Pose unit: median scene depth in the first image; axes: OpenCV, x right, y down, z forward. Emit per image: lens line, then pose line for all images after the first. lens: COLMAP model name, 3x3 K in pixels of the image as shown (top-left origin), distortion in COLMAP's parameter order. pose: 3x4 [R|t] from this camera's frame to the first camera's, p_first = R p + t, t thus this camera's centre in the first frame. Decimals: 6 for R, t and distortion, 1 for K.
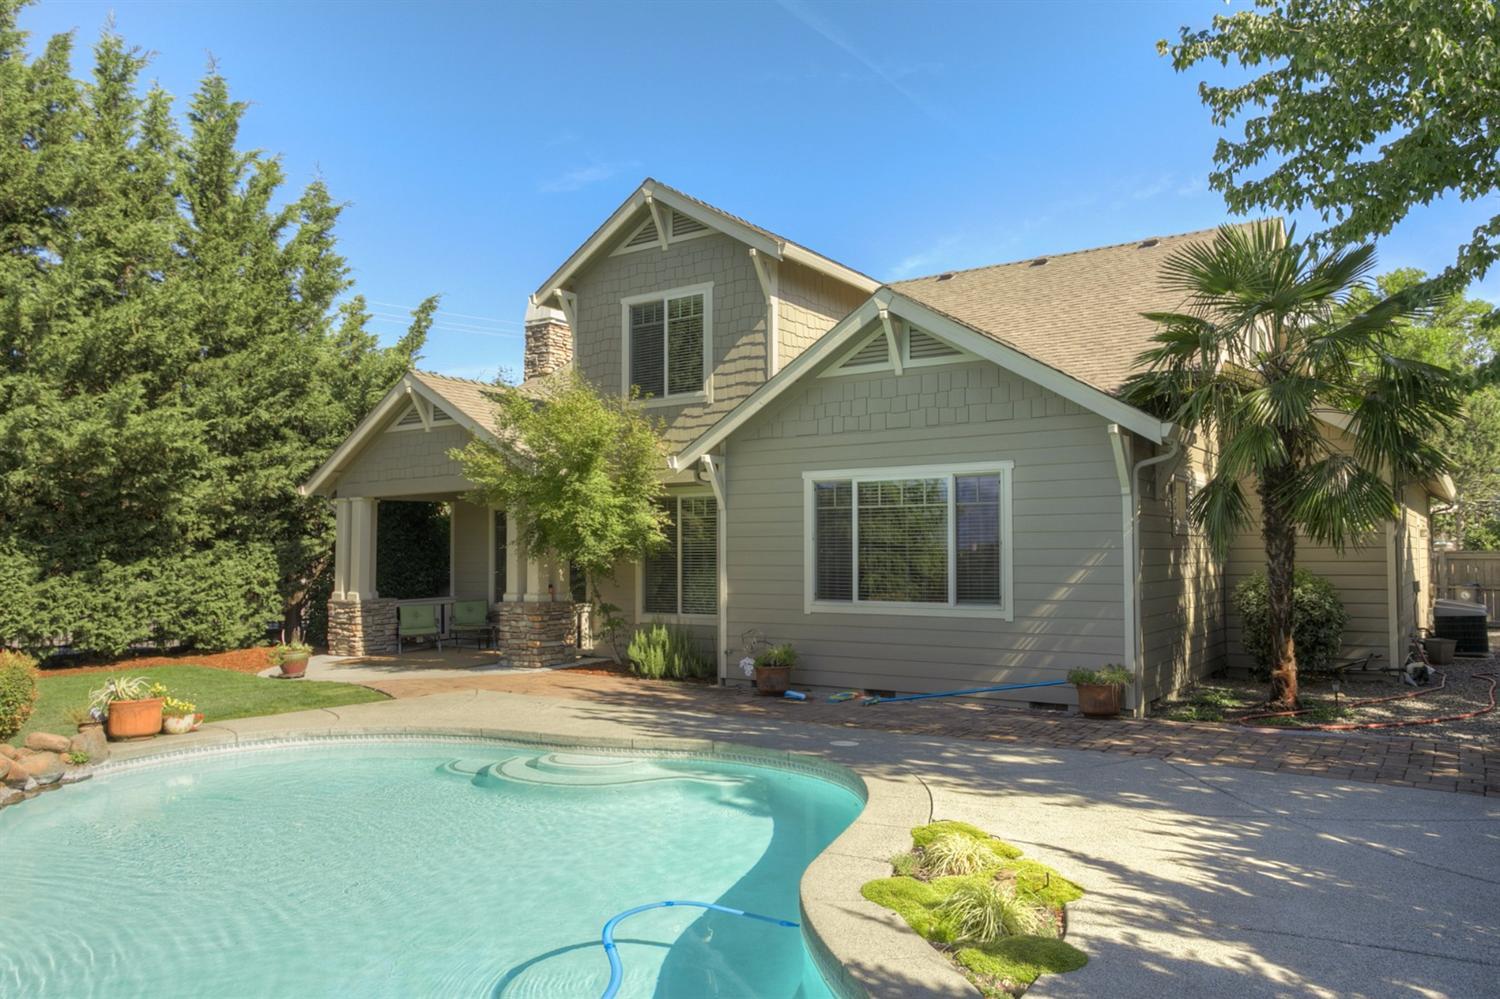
lens RADIAL K [[1065.2, 0, 745.2], [0, 1065.2, 513.9], [0, 0, 1]] dist [-0.015516, 0.004612]
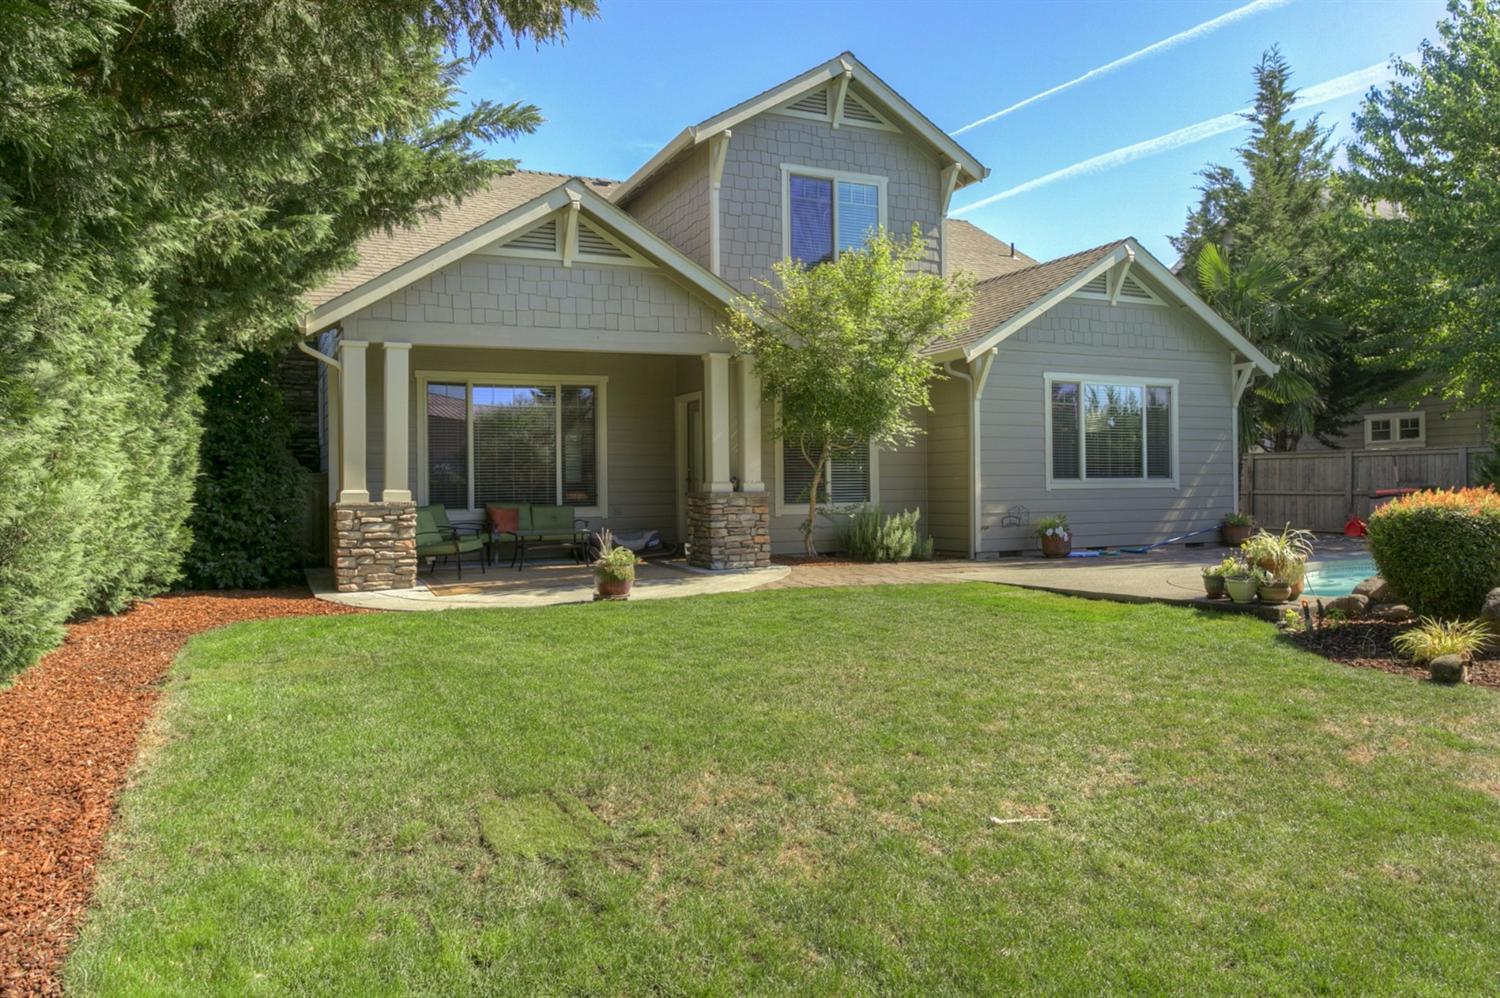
lens RADIAL K [[1106.0, 0, 774.8], [0, 1106.0, 493.3], [0, 0, 1]] dist [-0.039805, -0.000333]
pose [[0.481248, -0.004350, 0.876574, -0.984665], [-0.024926, 0.999515, 0.018644, 0.067315], [-0.876230, -0.030822, 0.480906, 0.556738]]
